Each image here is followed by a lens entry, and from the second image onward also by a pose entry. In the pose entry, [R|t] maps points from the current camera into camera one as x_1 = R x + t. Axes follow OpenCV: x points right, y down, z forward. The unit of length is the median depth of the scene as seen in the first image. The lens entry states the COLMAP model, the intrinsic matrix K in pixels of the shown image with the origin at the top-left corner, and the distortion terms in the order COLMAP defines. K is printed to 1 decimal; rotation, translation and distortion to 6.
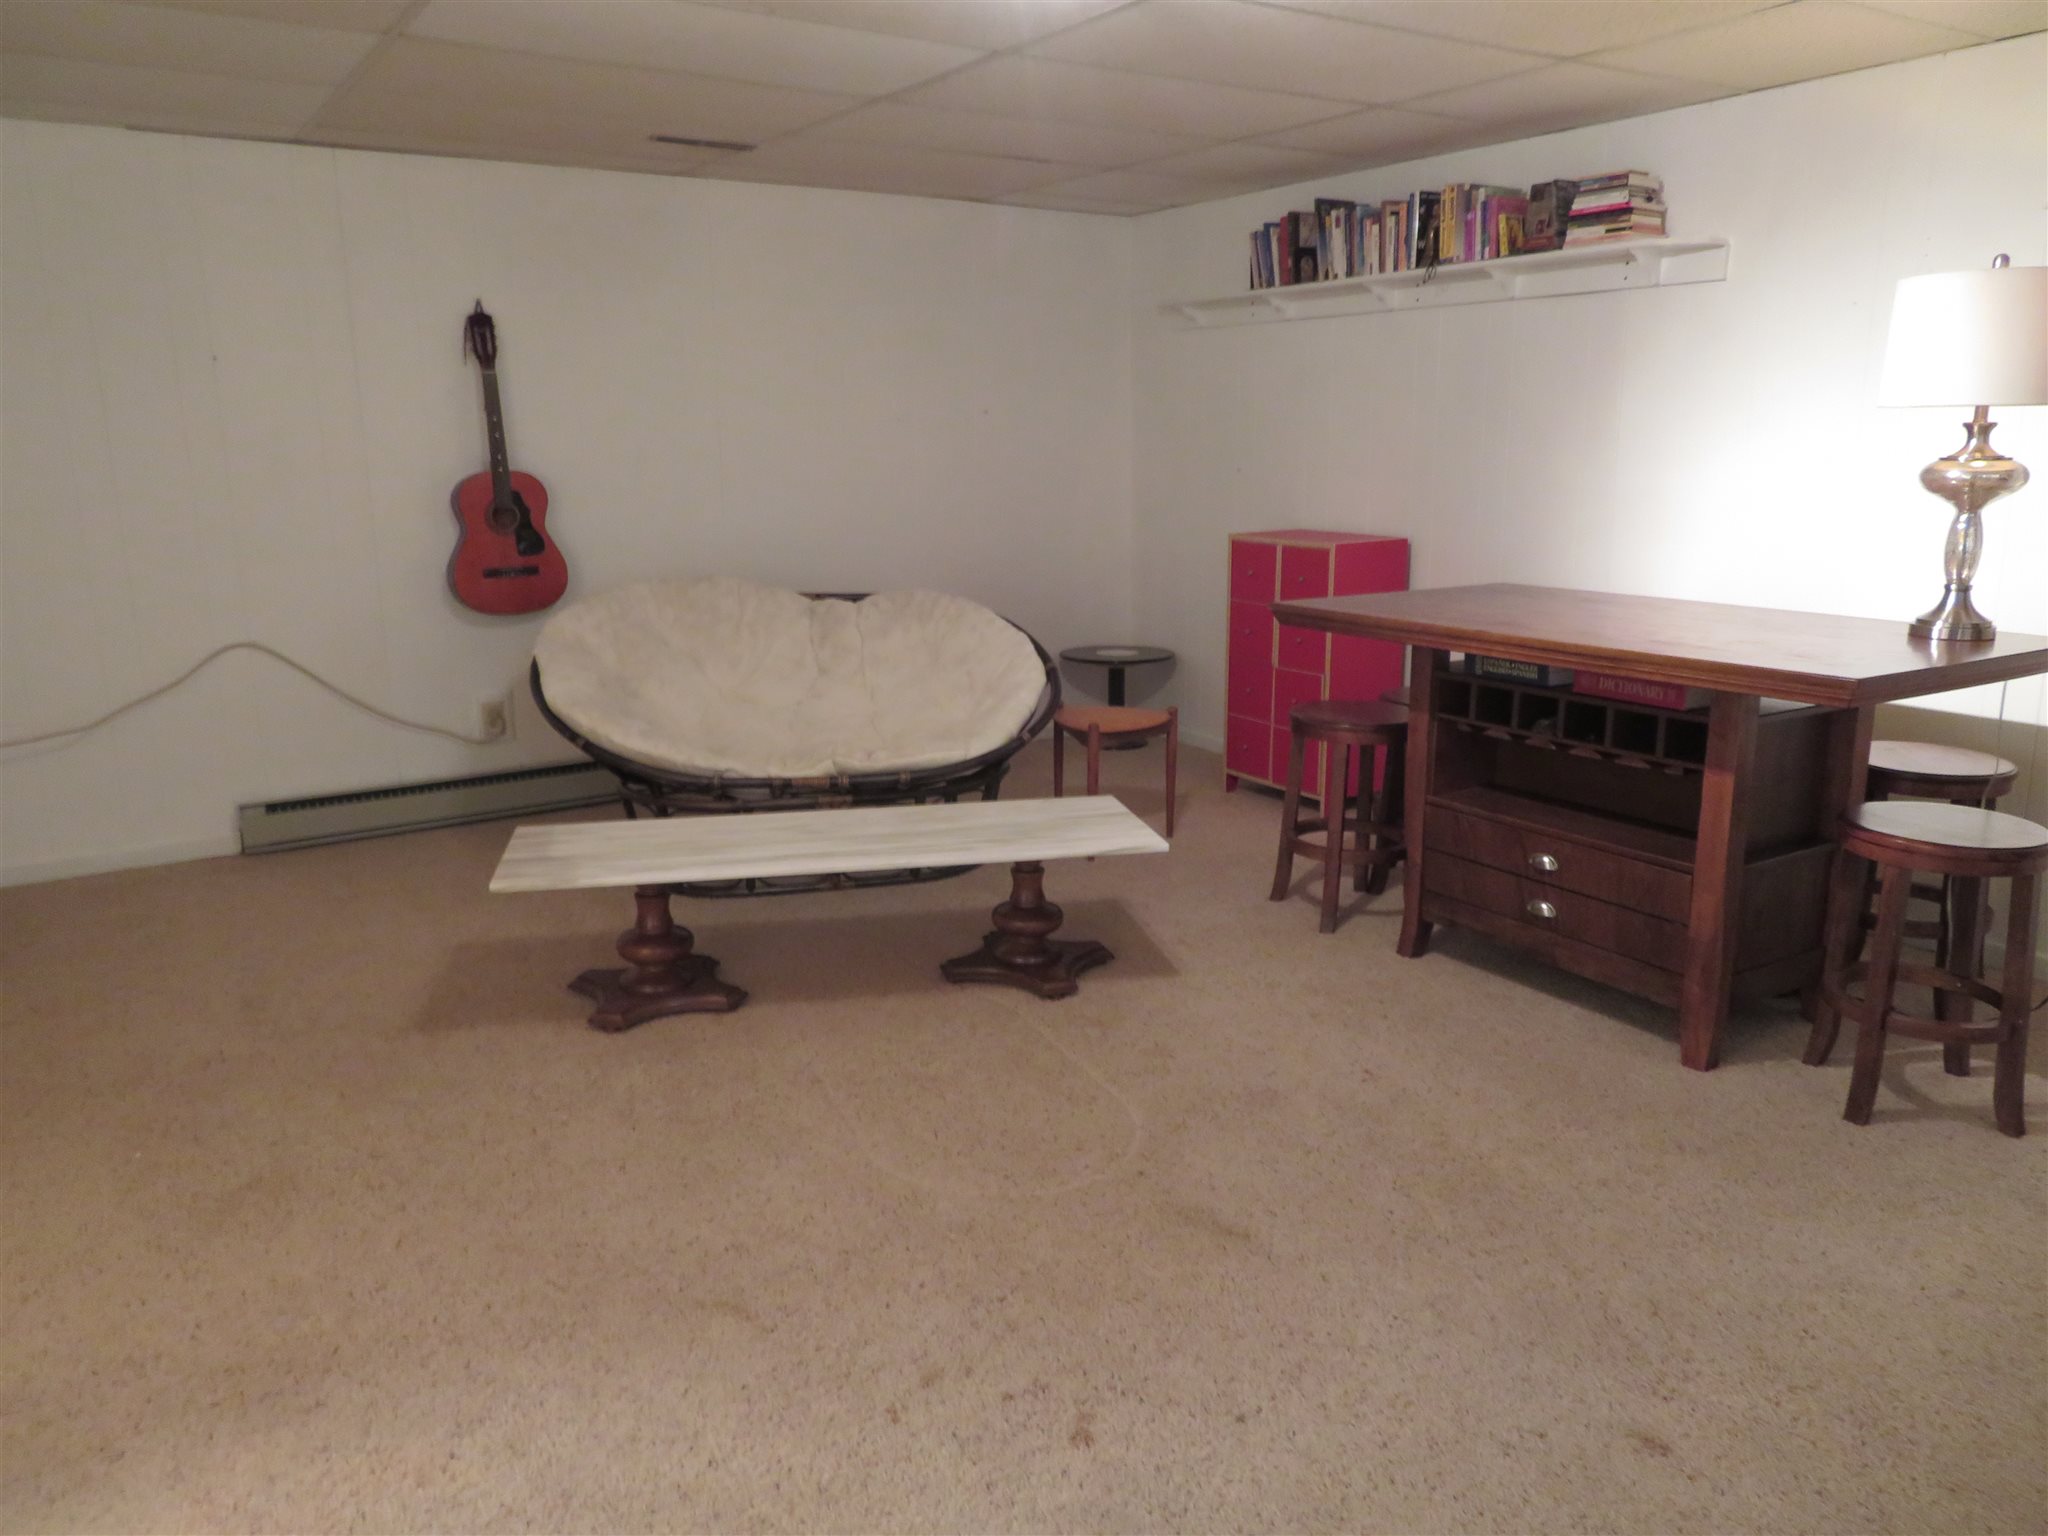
lens RADIAL K [[1484.9, 0, 1023.1], [0, 1484.9, 767.1], [0, 0, 1]] dist [-0.007376, -0.003223]
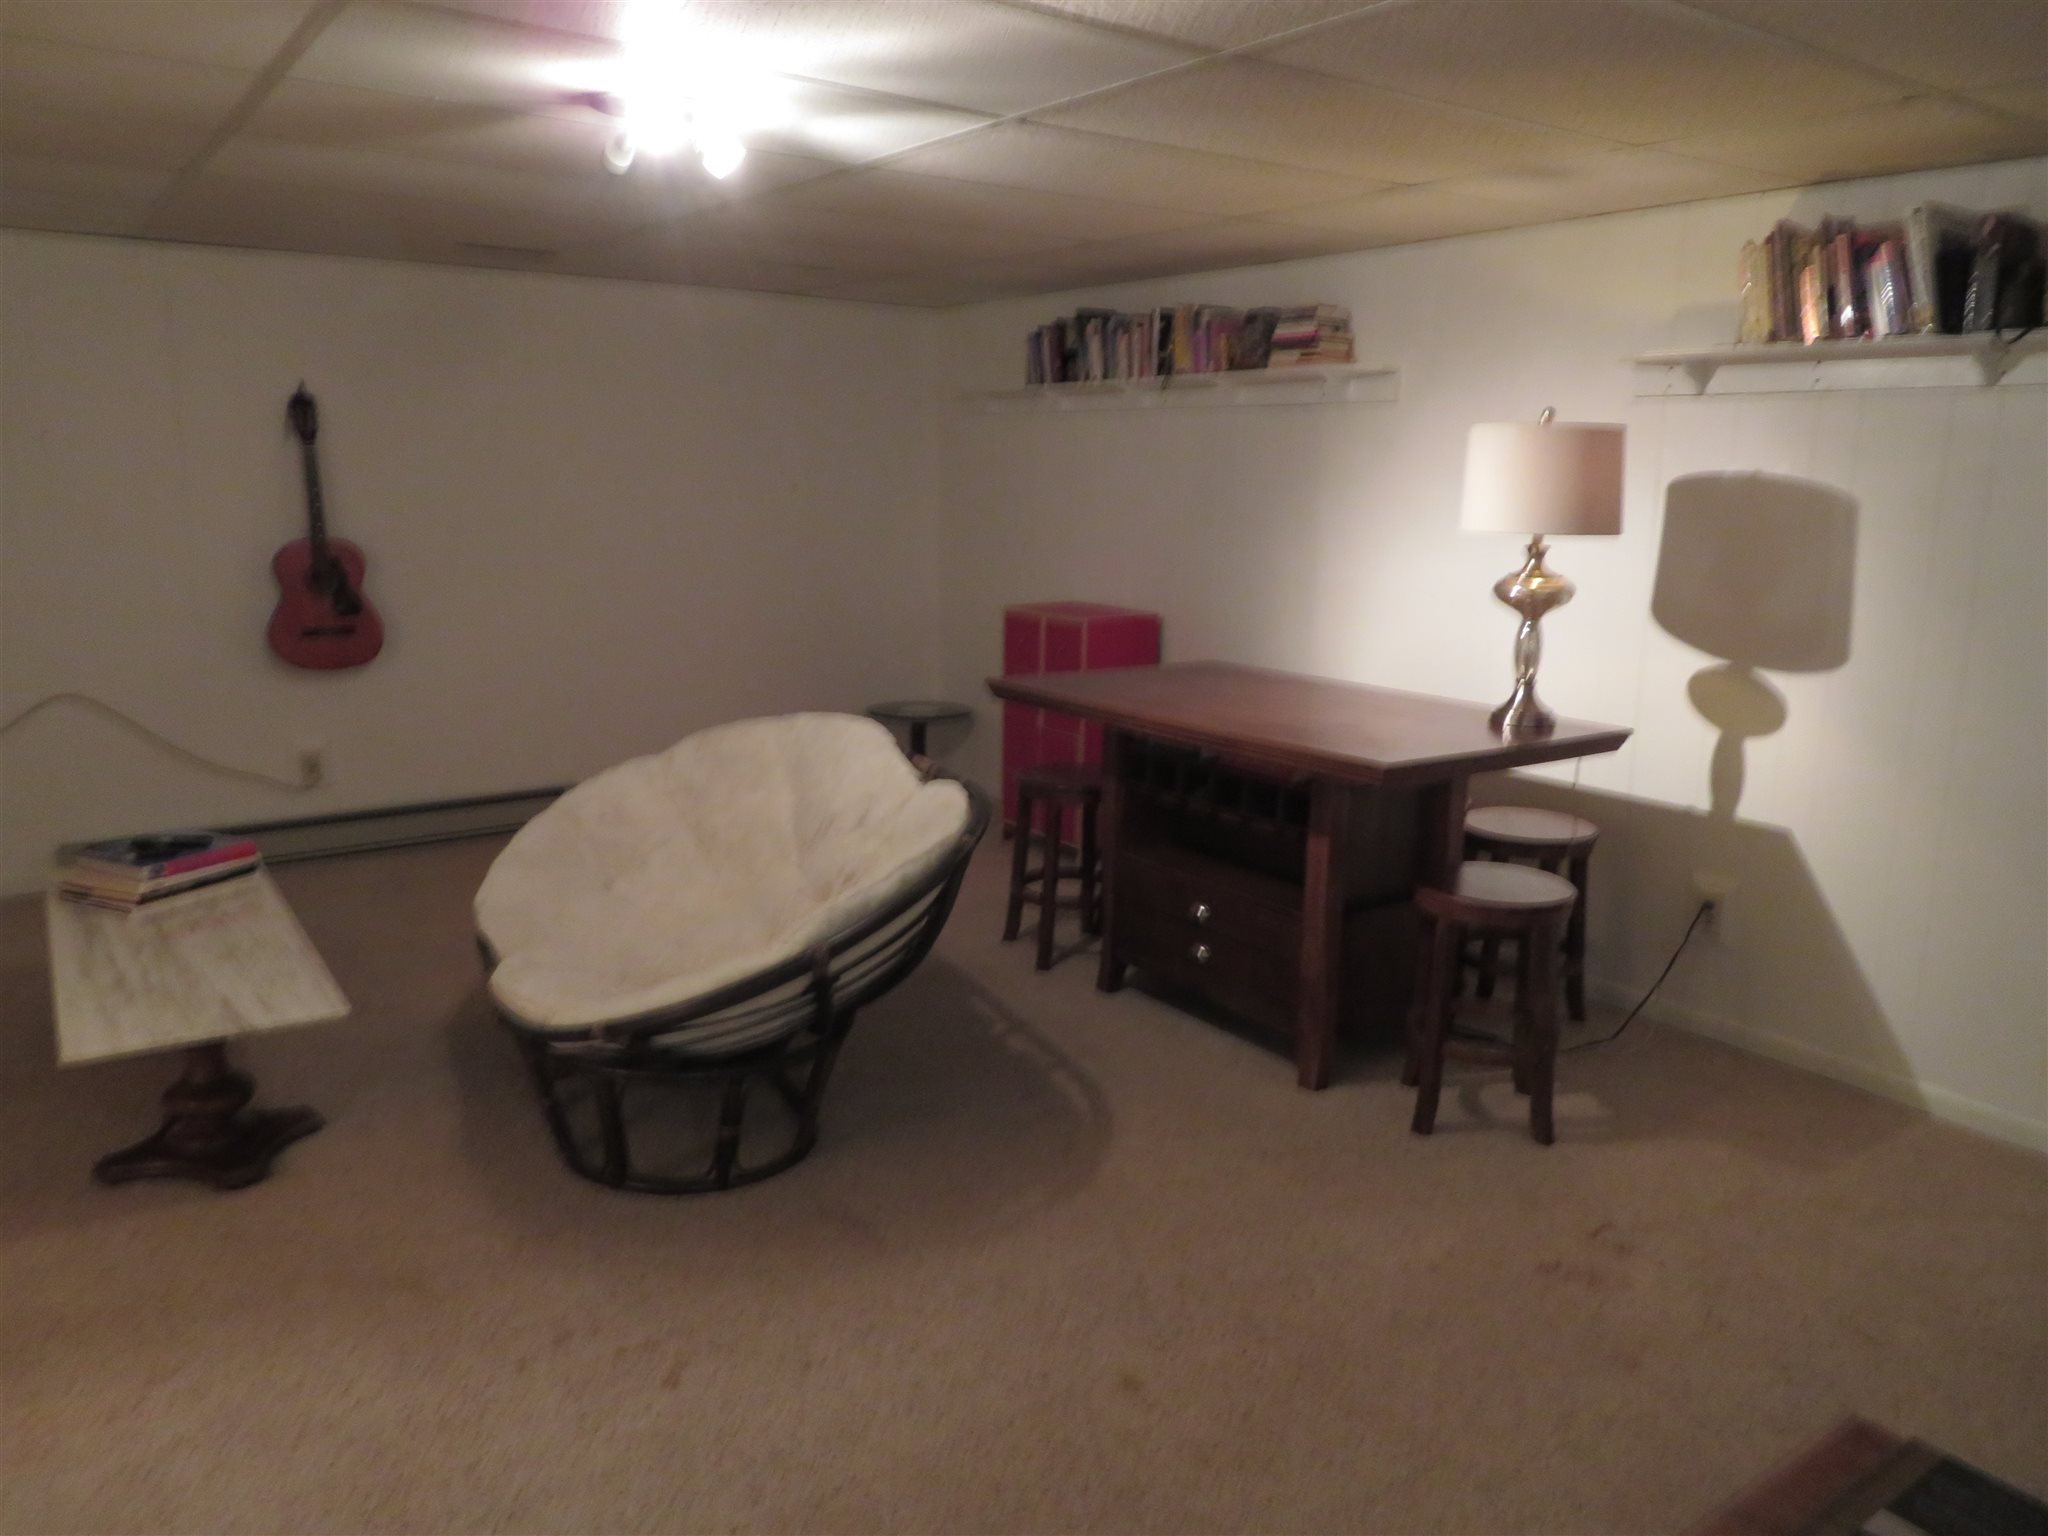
lens RADIAL K [[1484.9, 0, 1025.6], [0, 1484.9, 768.7], [0, 0, 1]] dist [-0.007376, -0.003223]
pose [[0.998388, 0.011818, 0.055509, 0.126336], [-0.010575, 0.999688, -0.022635, -0.016227], [-0.055759, 0.022011, 0.998202, -0.126303]]
